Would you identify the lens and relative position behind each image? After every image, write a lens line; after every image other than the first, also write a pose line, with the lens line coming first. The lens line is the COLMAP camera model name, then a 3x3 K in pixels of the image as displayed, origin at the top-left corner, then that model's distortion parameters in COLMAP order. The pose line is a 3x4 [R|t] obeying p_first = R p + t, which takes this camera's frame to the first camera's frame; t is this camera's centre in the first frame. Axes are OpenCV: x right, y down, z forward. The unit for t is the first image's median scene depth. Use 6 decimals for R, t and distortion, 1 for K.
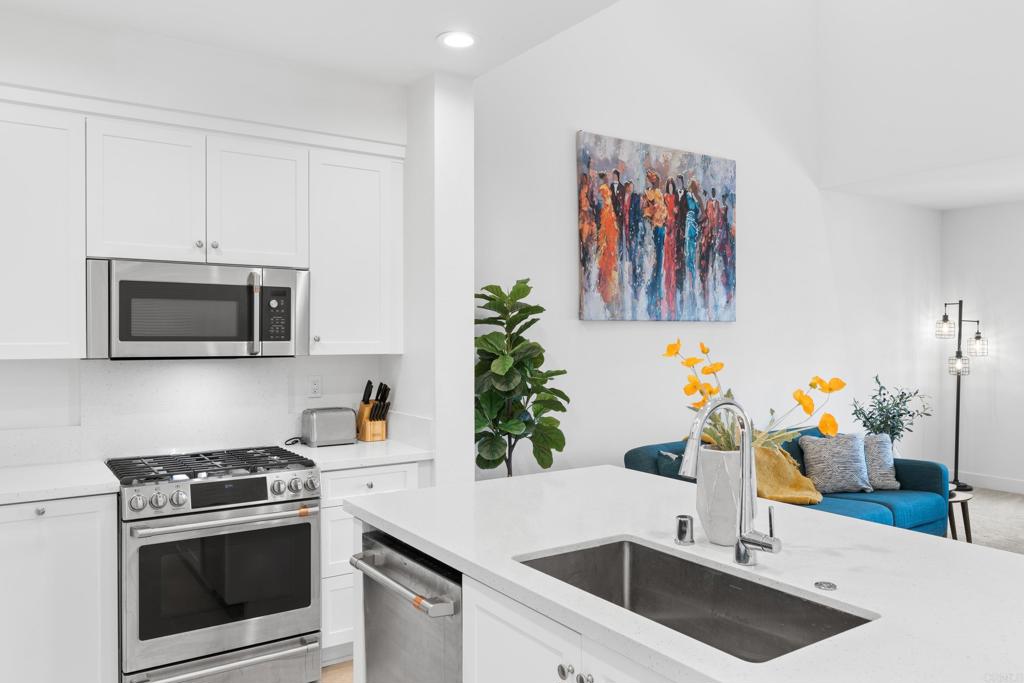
lens RADIAL K [[757.1, 0, 512.0], [0, 757.1, 341.5], [0, 0, 1]] dist [0.011239, 0.000895]
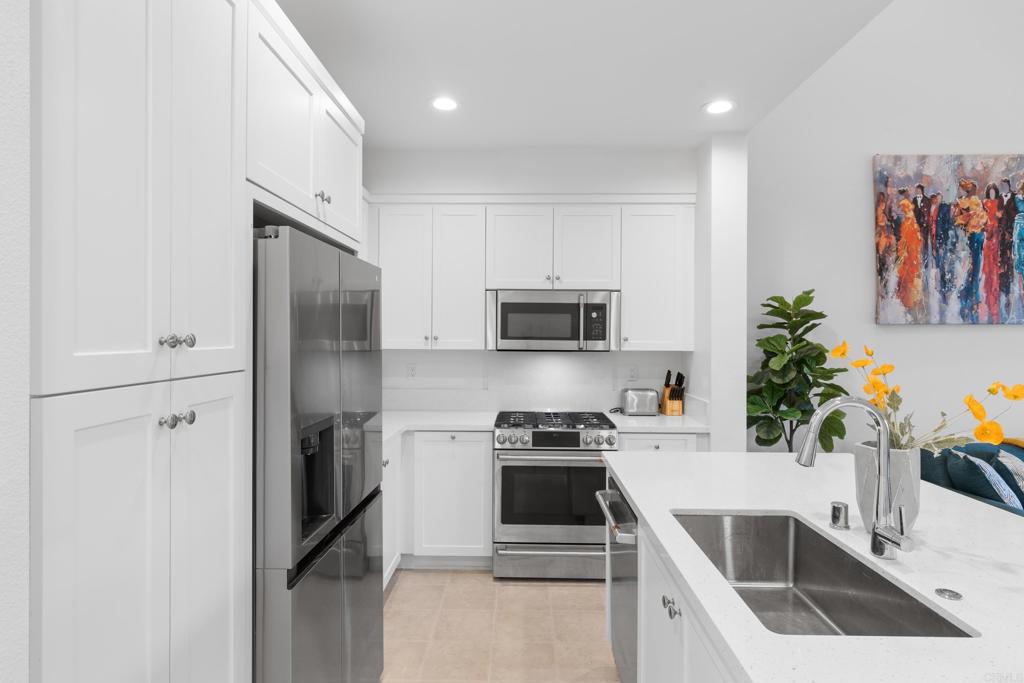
lens RADIAL K [[547.7, 0, 512.0], [0, 547.7, 341.5], [0, 0, 1]] dist [-0.000054, 0.000426]
pose [[0.815570, 0.009670, -0.578578, 0.148064], [-0.008913, 0.999952, 0.004148, -0.001506], [0.578590, 0.001774, 0.815616, 0.037790]]
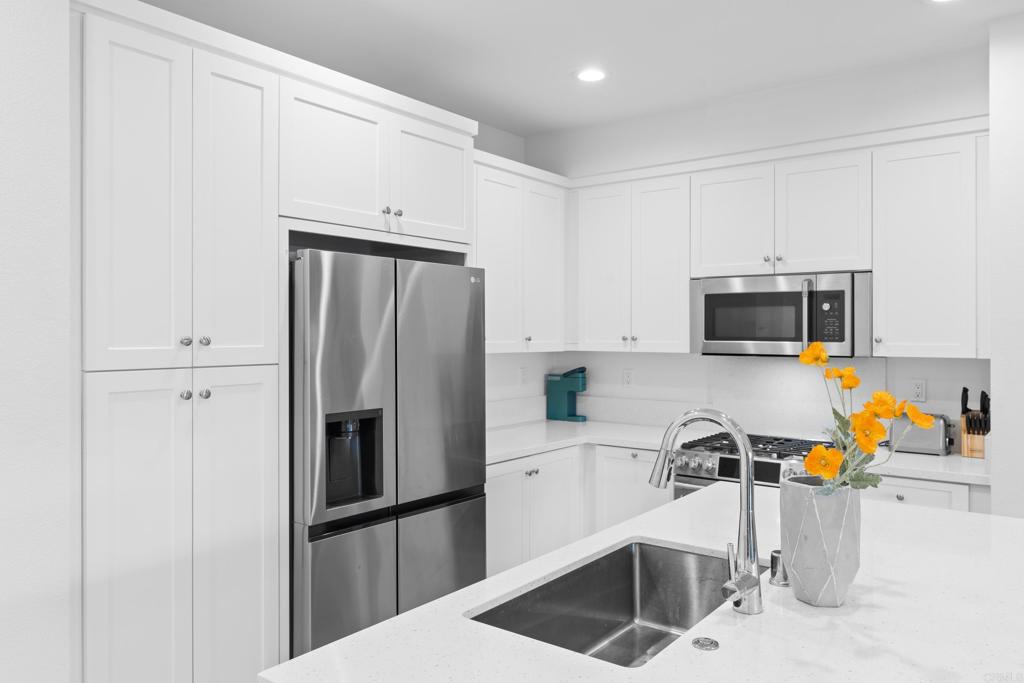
lens RADIAL K [[732.3, 0, 512.0], [0, 732.3, 341.5], [0, 0, 1]] dist [-0.002726, 0.000759]
pose [[0.316231, 0.009982, -0.948630, 0.453683], [-0.008137, 0.999936, 0.007809, -0.005047], [0.948647, 0.005249, 0.316292, 0.224737]]
